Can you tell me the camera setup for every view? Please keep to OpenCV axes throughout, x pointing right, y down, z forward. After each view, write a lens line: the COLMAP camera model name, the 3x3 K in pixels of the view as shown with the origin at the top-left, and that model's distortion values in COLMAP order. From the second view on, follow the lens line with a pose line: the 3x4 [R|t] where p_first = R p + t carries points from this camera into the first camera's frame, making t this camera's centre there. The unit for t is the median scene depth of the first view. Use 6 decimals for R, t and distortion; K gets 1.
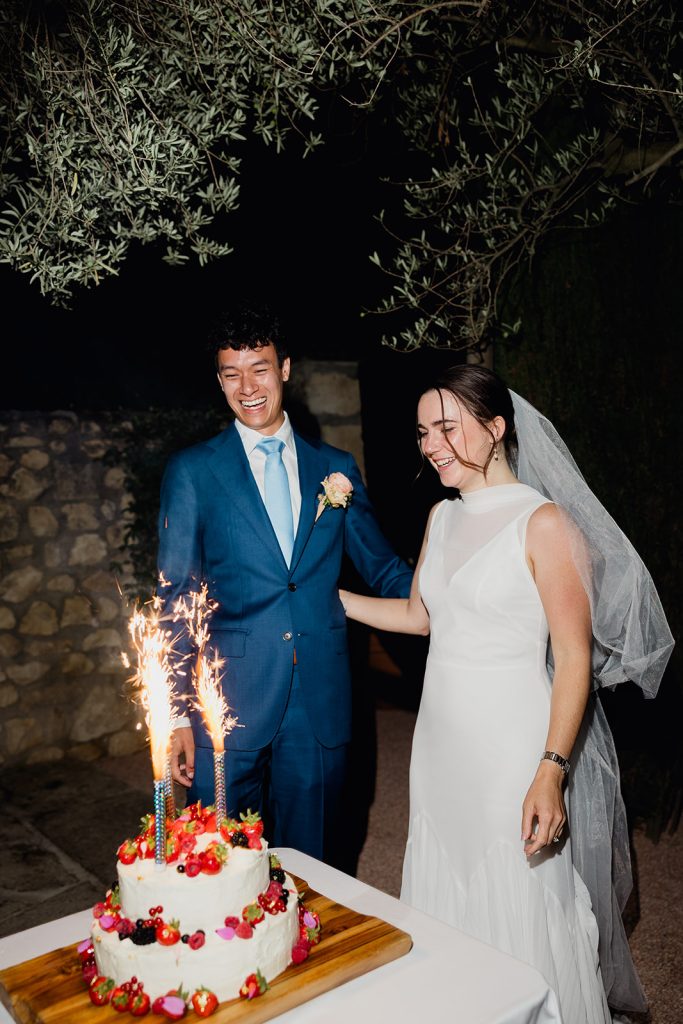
lens RADIAL K [[881.6, 0, 341.5], [0, 881.6, 512.0], [0, 0, 1]] dist [0.008576, 0.009852]
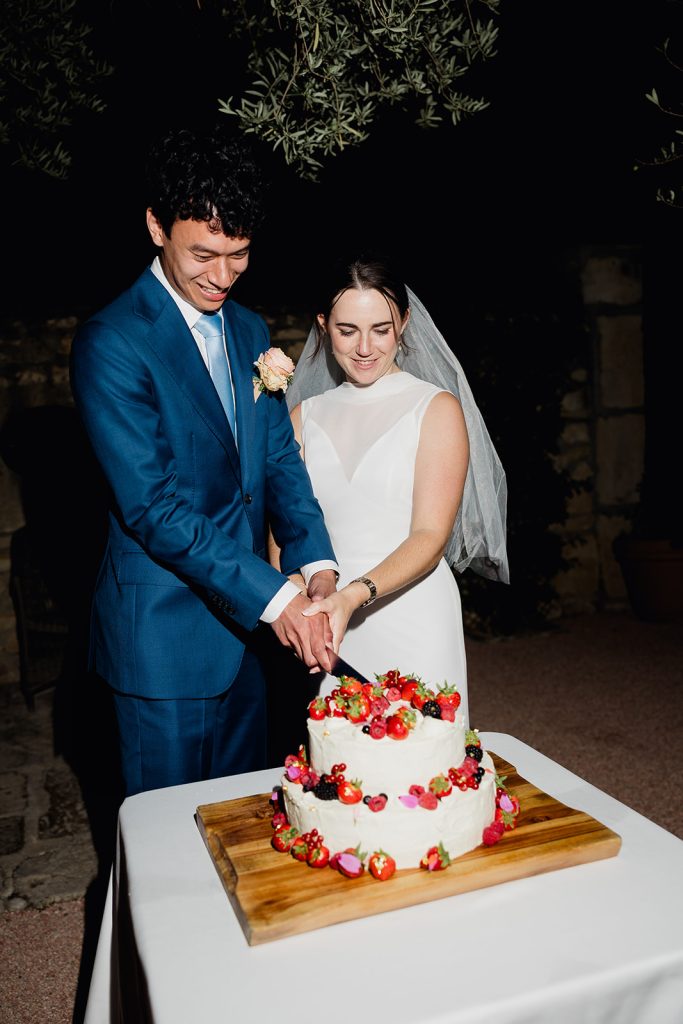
lens RADIAL K [[881.6, 0, 341.5], [0, 881.6, 512.0], [0, 0, 1]] dist [0.008576, 0.009852]
pose [[0.952059, 0.045718, -0.302479, 0.066086], [-0.014436, 0.994382, 0.104859, 0.069800], [0.305574, -0.095465, 0.947371, 0.112248]]
